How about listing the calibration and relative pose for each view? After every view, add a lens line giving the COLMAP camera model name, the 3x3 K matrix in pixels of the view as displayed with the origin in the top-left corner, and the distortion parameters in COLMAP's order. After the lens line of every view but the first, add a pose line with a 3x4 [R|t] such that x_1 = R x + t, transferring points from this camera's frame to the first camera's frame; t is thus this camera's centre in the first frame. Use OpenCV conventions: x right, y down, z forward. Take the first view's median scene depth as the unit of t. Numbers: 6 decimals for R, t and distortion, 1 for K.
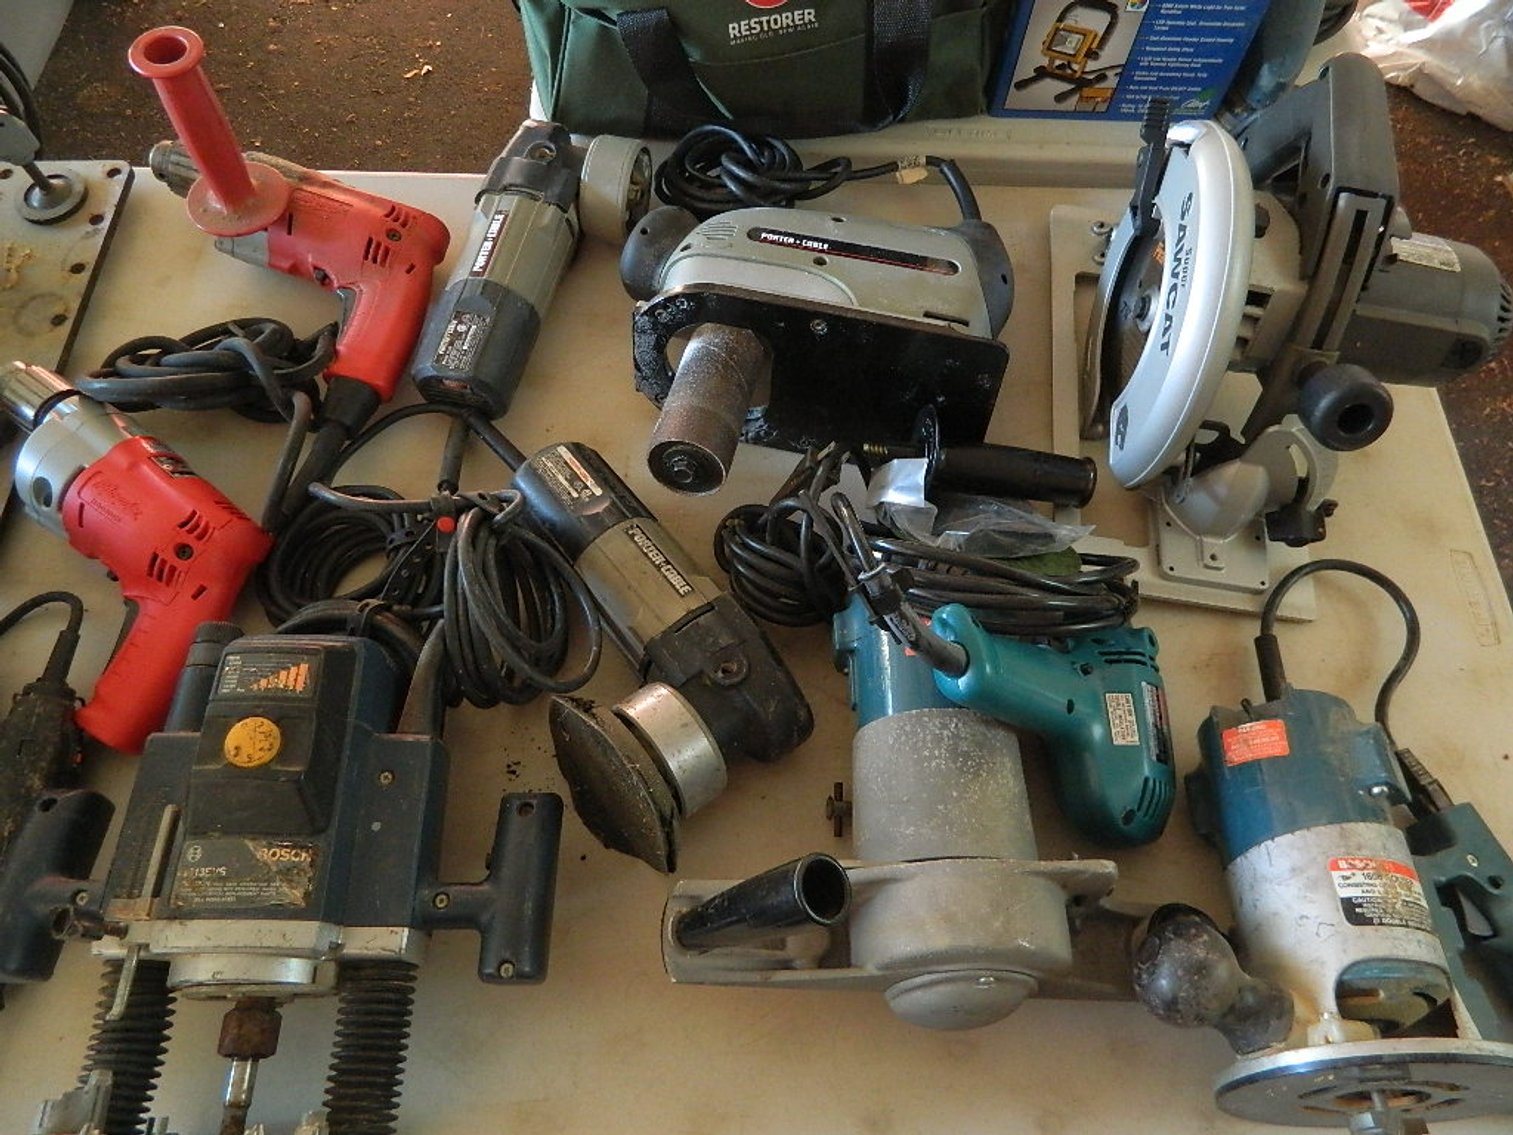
lens RADIAL K [[1103.6, 0, 753.5], [0, 1103.6, 566.0], [0, 0, 1]] dist [0.005143, -0.003251]
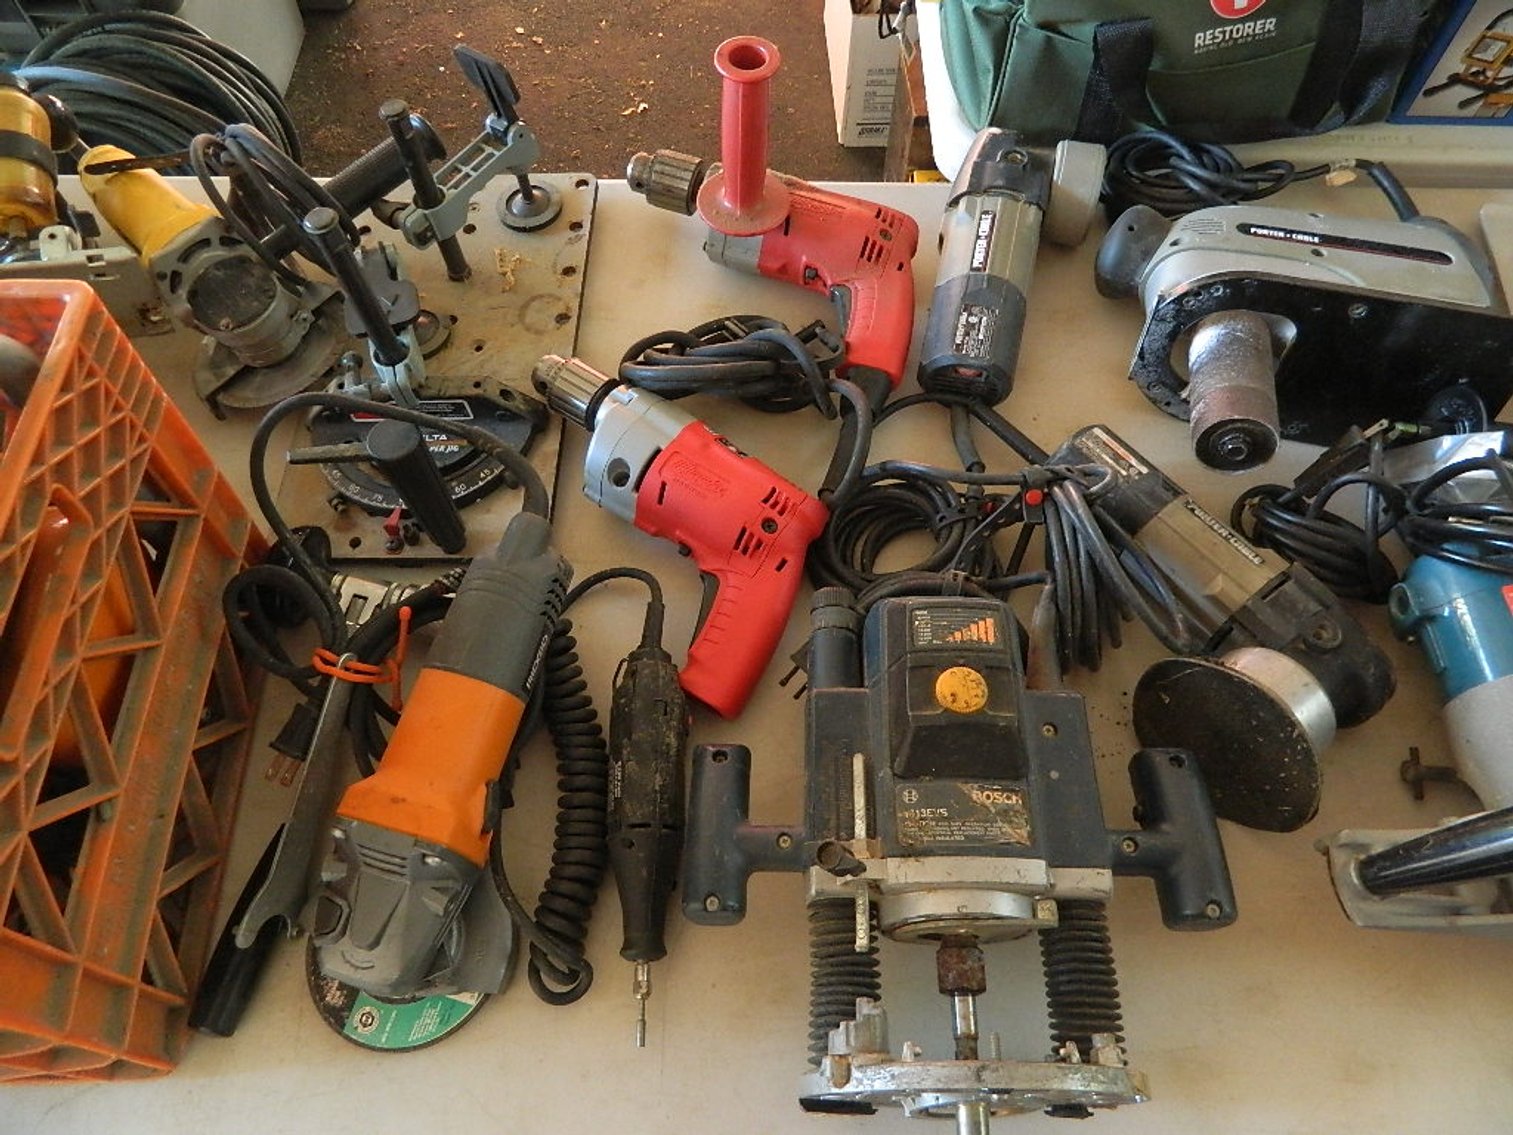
lens RADIAL K [[1103.6, 0, 758.0], [0, 1103.6, 566.8], [0, 0, 1]] dist [0.005143, -0.003251]
pose [[0.999675, -0.002884, -0.025312, -0.438505], [0.001899, 0.999243, -0.038844, 0.058567], [0.025405, 0.038783, 0.998925, -0.041342]]
